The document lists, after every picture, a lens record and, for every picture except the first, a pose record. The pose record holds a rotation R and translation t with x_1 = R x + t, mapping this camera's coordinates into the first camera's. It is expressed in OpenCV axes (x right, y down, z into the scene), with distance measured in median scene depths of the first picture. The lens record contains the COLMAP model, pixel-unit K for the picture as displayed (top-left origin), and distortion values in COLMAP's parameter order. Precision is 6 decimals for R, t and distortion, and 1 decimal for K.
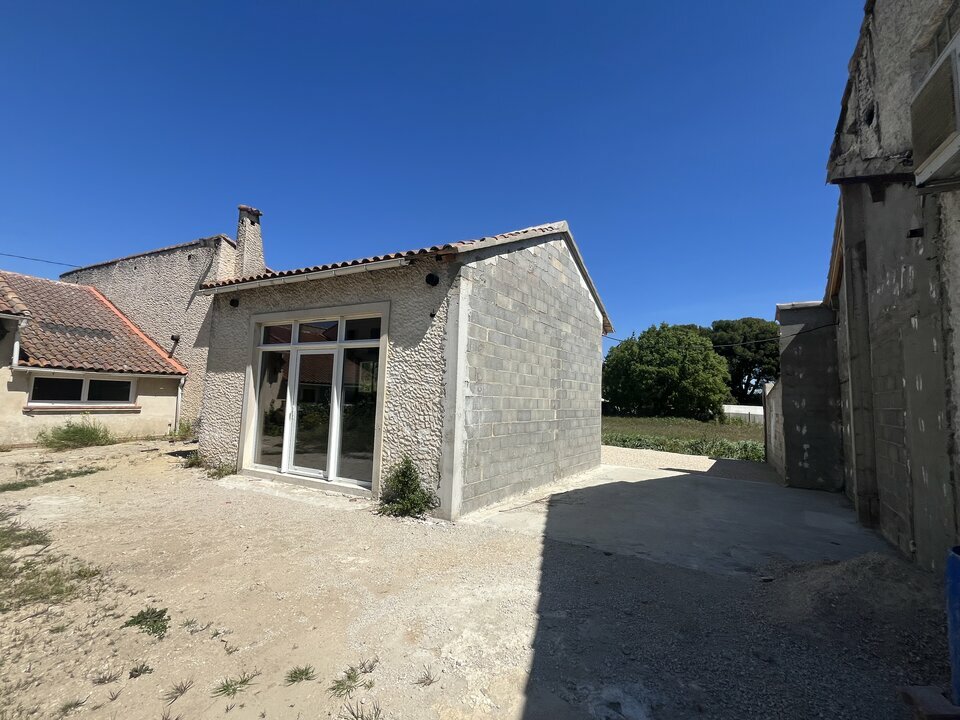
lens RADIAL K [[410.3, 0, 477.5], [0, 410.3, 358.1], [0, 0, 1]] dist [-0.001947, -0.000905]
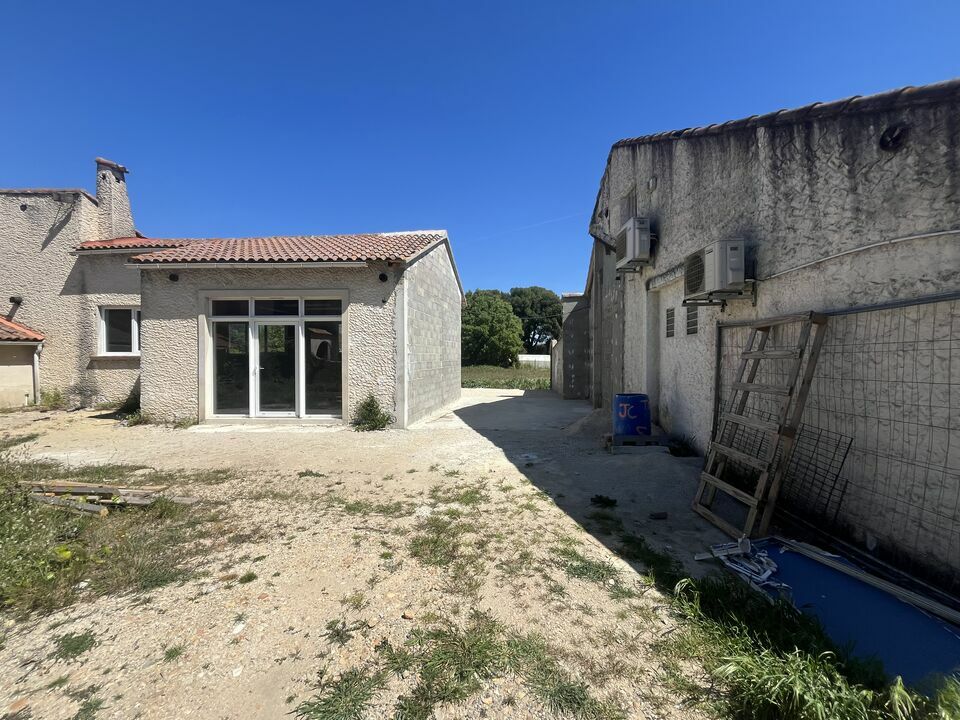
lens RADIAL K [[400.6, 0, 484.7], [0, 400.6, 359.1], [0, 0, 1]] dist [0.000632, -0.000787]
pose [[0.891111, -0.037740, 0.452213, -0.296549], [-0.013183, 0.993962, 0.108931, -0.038033], [-0.453593, -0.103031, 0.885233, -0.327622]]
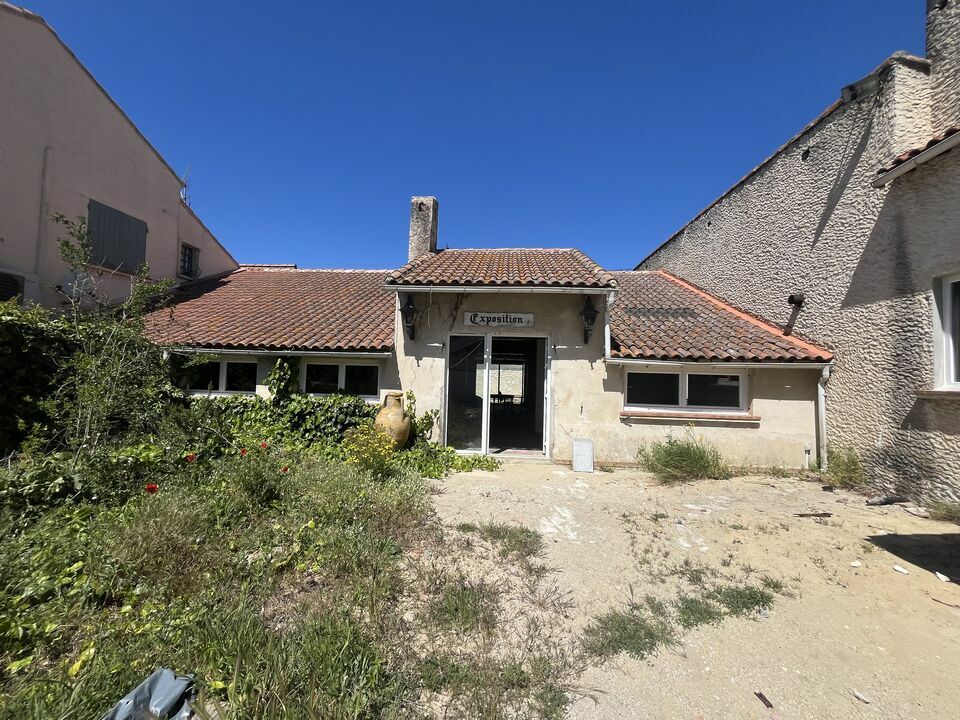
lens RADIAL K [[390.8, 0, 493.8], [0, 390.8, 360.2], [0, 0, 1]] dist [-0.002328, -0.000699]
pose [[0.426479, -0.059799, -0.902518, -0.559723], [0.072714, 0.996849, -0.031689, 0.030214], [0.901570, -0.052111, 0.429484, 0.490203]]
